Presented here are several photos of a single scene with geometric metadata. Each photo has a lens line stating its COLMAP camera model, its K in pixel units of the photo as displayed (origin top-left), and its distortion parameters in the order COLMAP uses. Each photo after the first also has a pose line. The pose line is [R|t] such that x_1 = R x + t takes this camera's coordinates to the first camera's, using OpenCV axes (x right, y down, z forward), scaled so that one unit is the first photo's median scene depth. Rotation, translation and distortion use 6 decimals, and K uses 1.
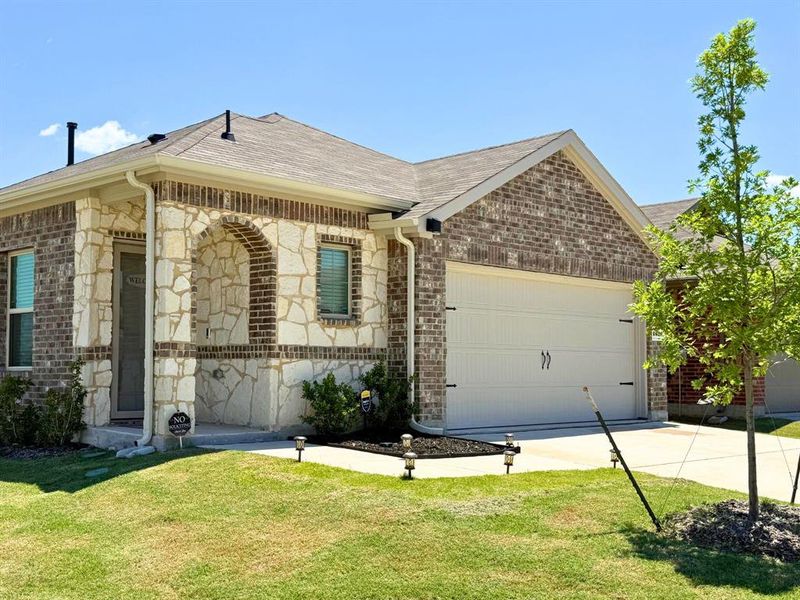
lens RADIAL K [[983.1, 0, 400.3], [0, 983.1, 322.7], [0, 0, 1]] dist [0.149811, 0.000000]
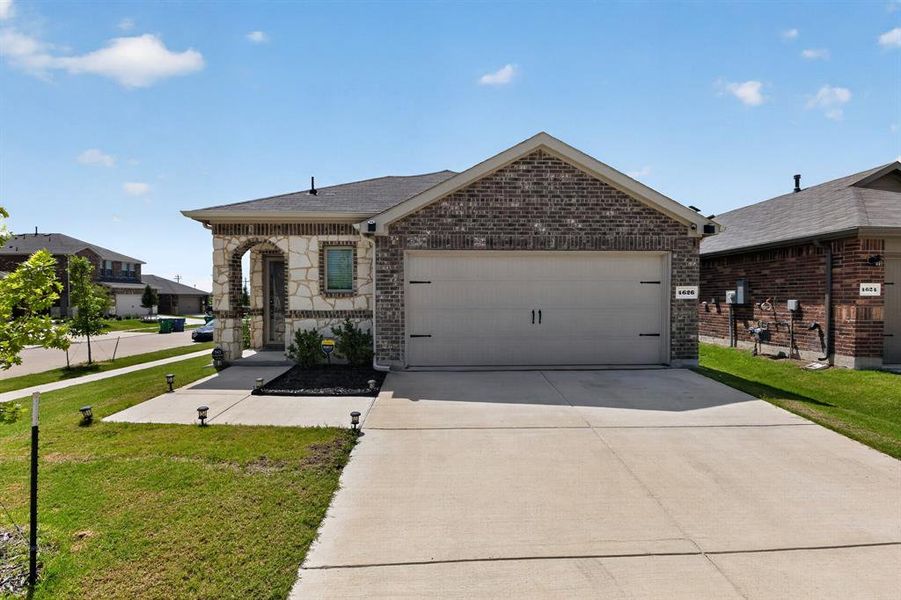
lens RADIAL K [[390.0, 0, 455.5], [0, 390.0, 304.8], [0, 0, 1]] dist [-0.004966, 0.000103]
pose [[0.719008, 0.010198, -0.694927, 0.523495], [0.037129, 0.997901, 0.053060, -0.011320], [0.694009, -0.063953, 0.717120, 0.680907]]
